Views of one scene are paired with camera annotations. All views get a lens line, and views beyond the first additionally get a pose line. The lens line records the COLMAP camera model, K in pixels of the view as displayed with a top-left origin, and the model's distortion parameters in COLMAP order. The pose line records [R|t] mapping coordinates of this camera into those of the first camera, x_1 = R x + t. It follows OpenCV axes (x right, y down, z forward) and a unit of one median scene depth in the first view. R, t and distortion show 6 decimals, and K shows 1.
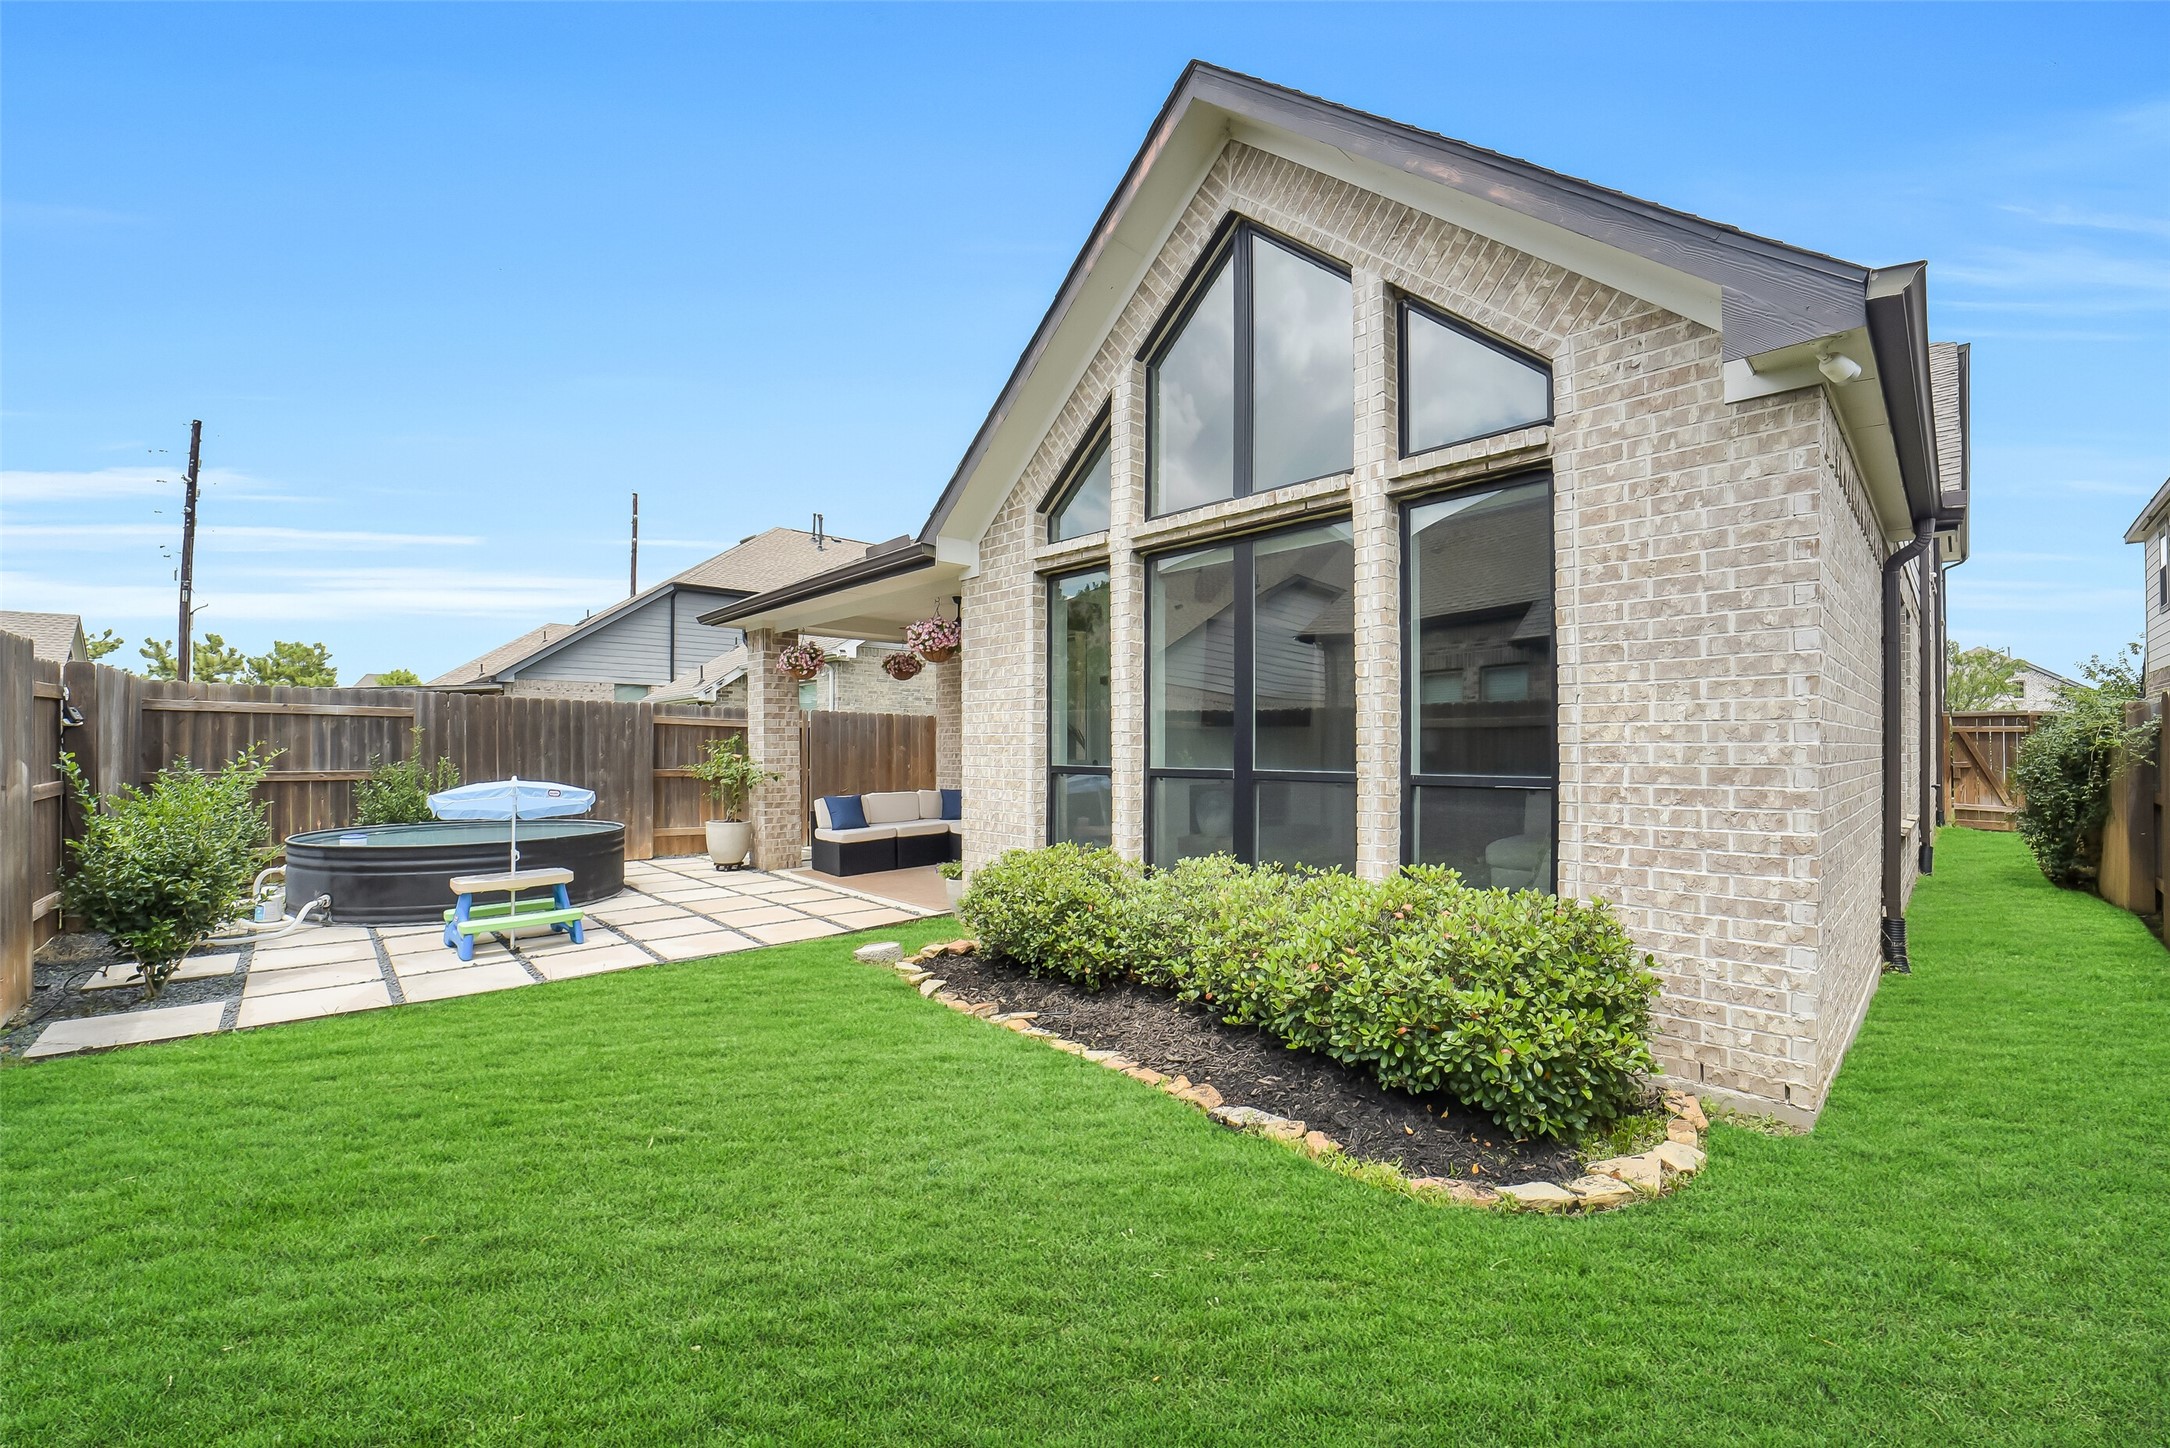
lens RADIAL K [[863.1, 0, 1085.0], [0, 863.1, 724.0], [0, 0, 1]] dist [-0.041532, 0.000008]
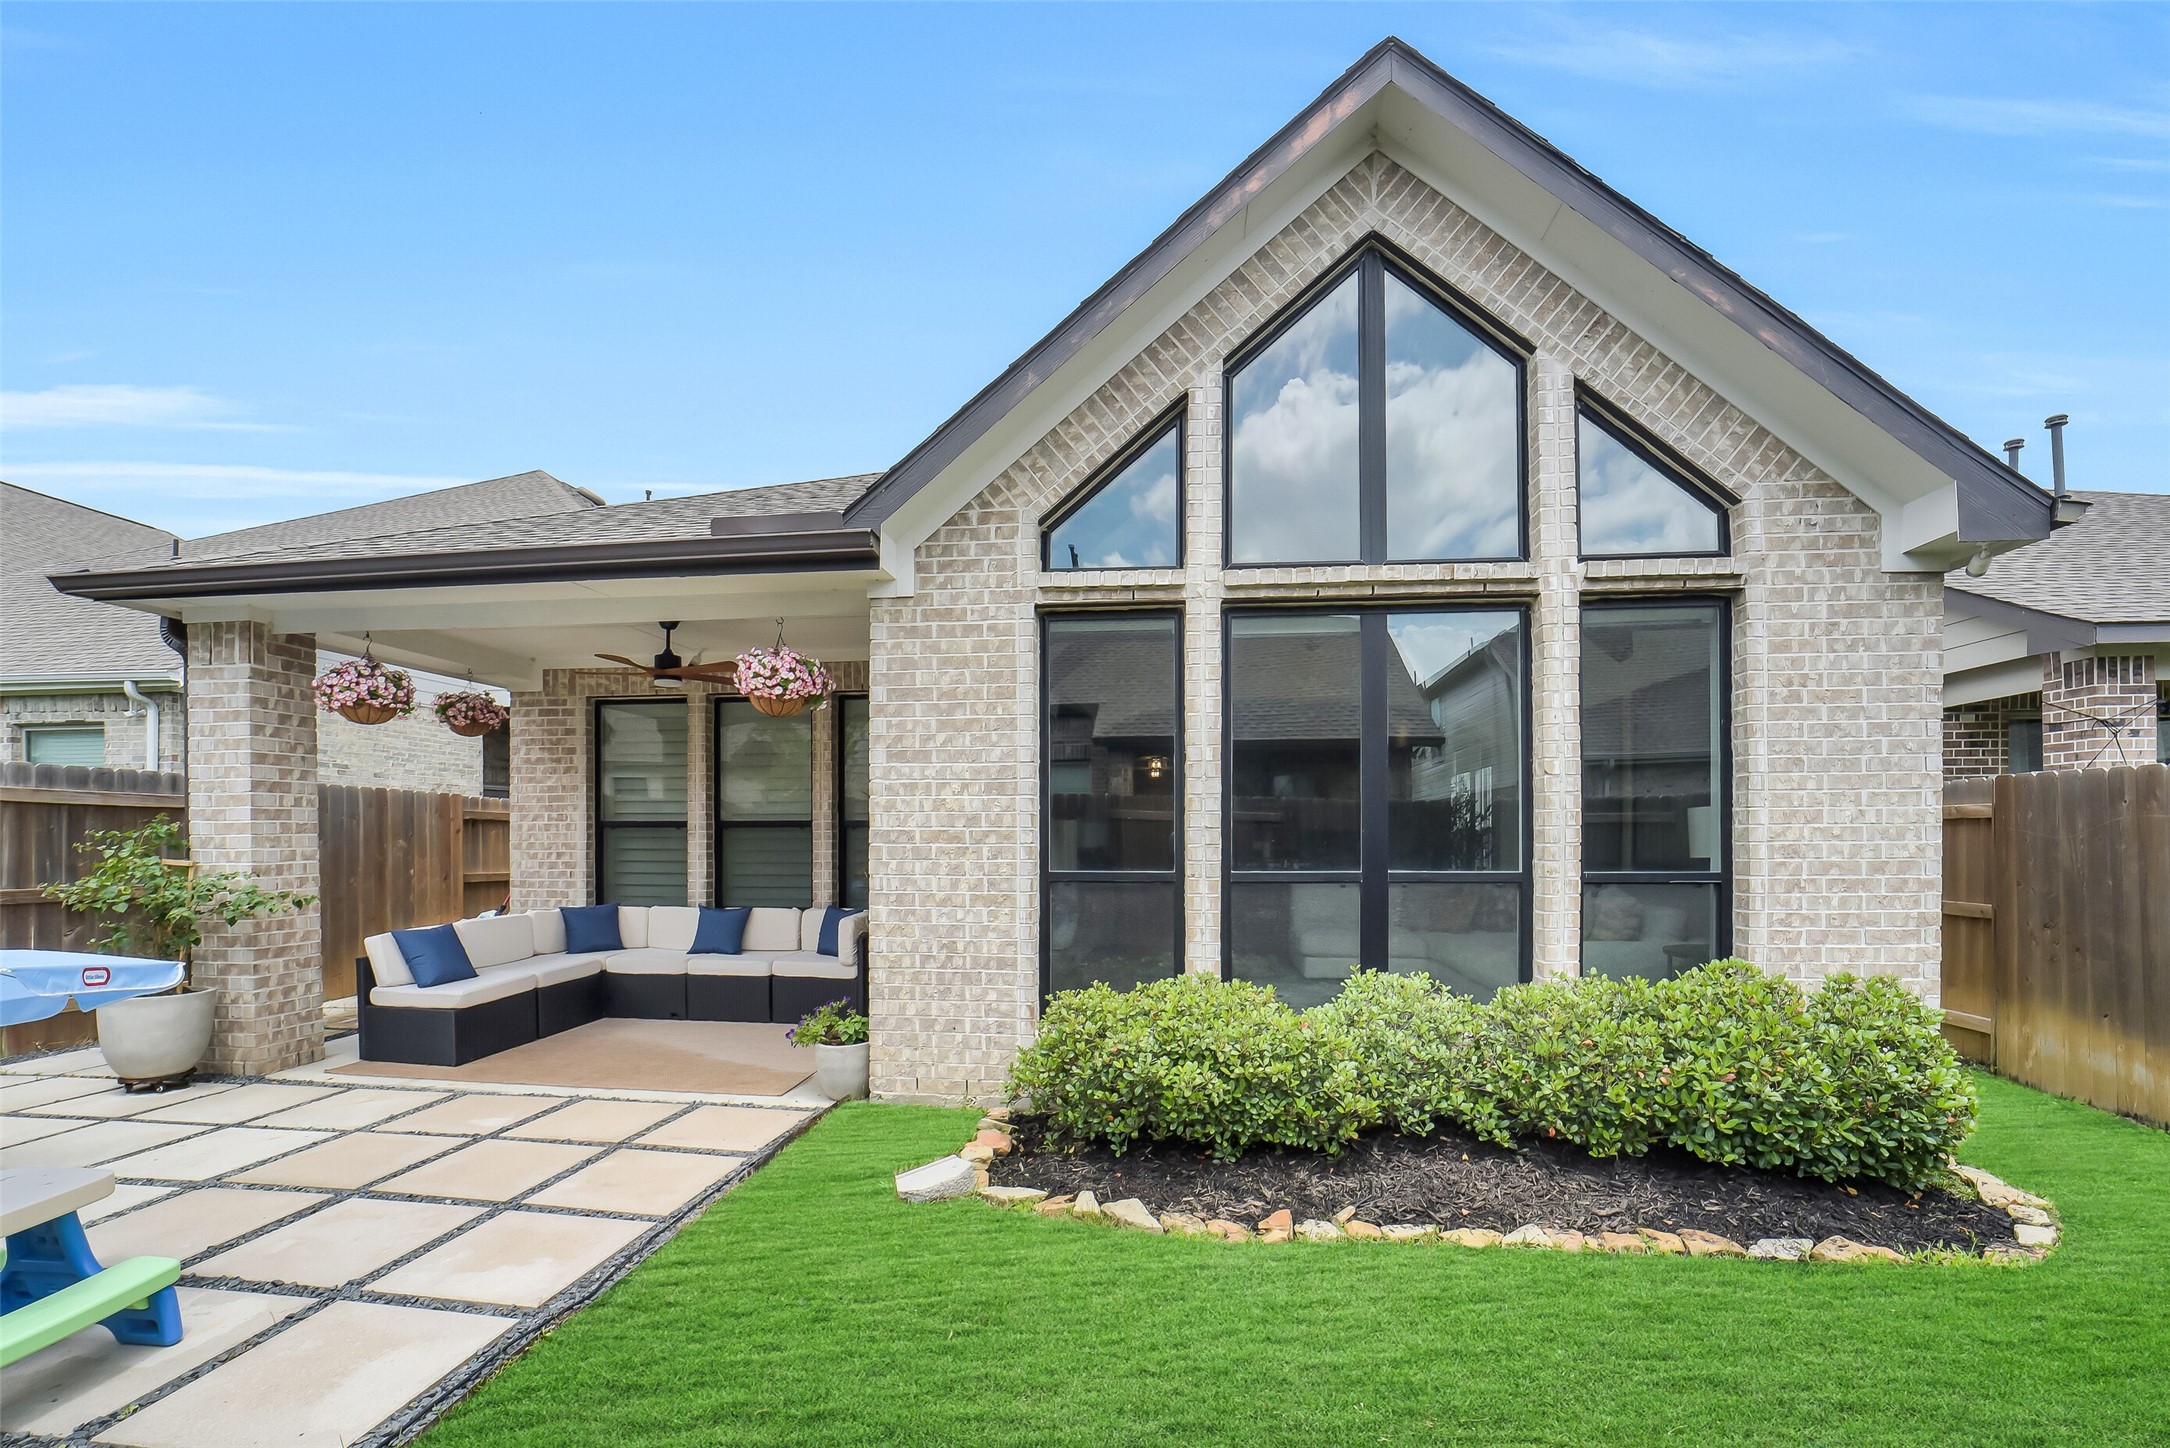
lens RADIAL K [[900.7, 0, 1087.8], [0, 900.7, 815.2], [0, 0, 1]] dist [-0.027105, -0.000100]
pose [[0.764437, 0.007459, 0.644655, -0.890319], [-0.014415, 0.999881, 0.005524, -0.006255], [-0.644537, -0.013515, 0.764454, 0.674436]]
